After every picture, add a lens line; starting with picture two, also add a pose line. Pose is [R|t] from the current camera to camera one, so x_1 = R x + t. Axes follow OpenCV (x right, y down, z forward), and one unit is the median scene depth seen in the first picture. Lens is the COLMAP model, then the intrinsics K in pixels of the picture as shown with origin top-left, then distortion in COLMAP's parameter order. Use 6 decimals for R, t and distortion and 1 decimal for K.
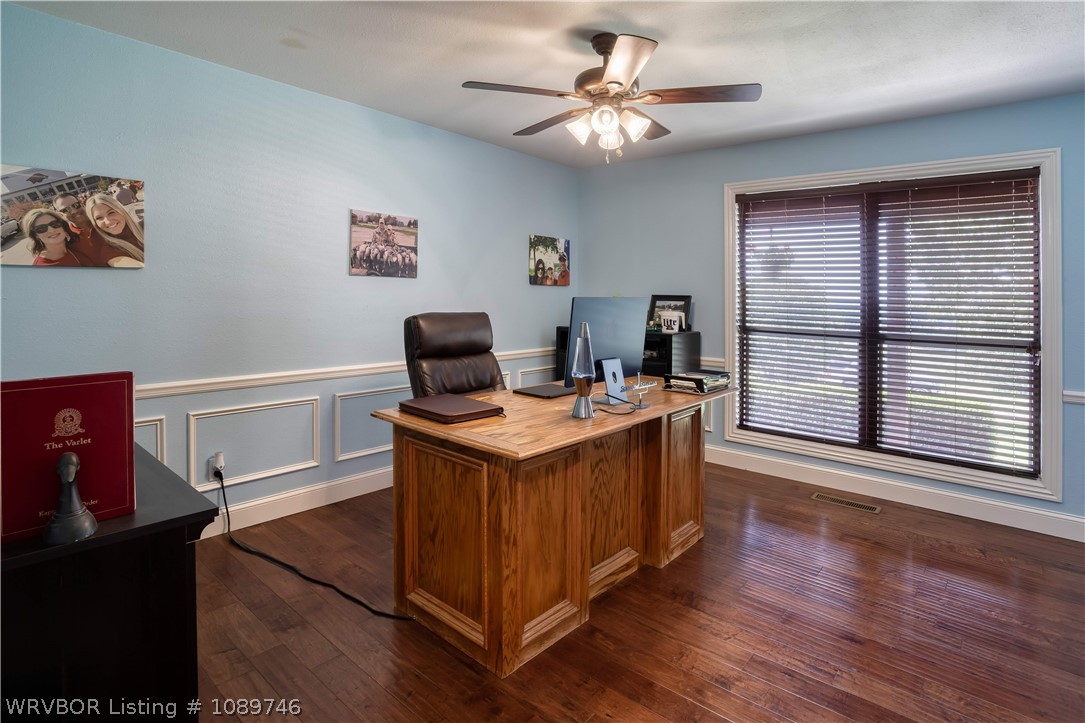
lens RADIAL K [[554.4, 0, 548.6], [0, 554.4, 291.6], [0, 0, 1]] dist [-0.036865, 0.002298]
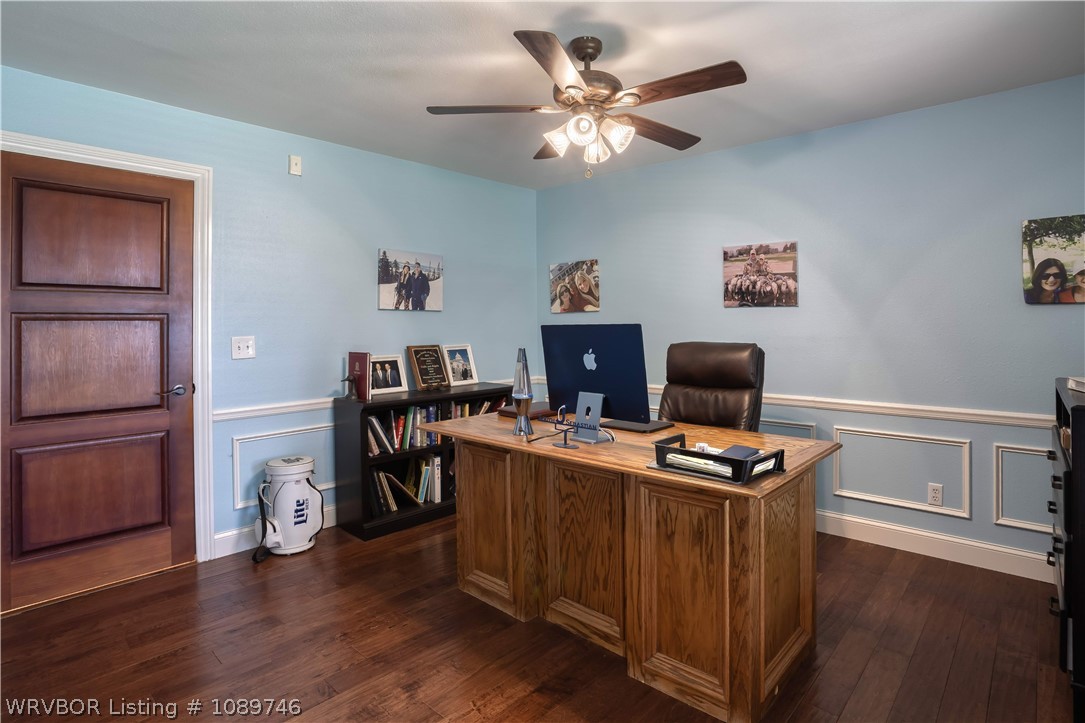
lens RADIAL K [[530.0, 0, 544.9], [0, 530.0, 327.7], [0, 0, 1]] dist [-0.099616, 0.054768]
pose [[-0.007732, -0.012043, -0.999898, 0.662803], [0.005309, 0.999913, -0.012084, 0.020067], [0.999956, -0.005402, -0.007667, 0.638660]]
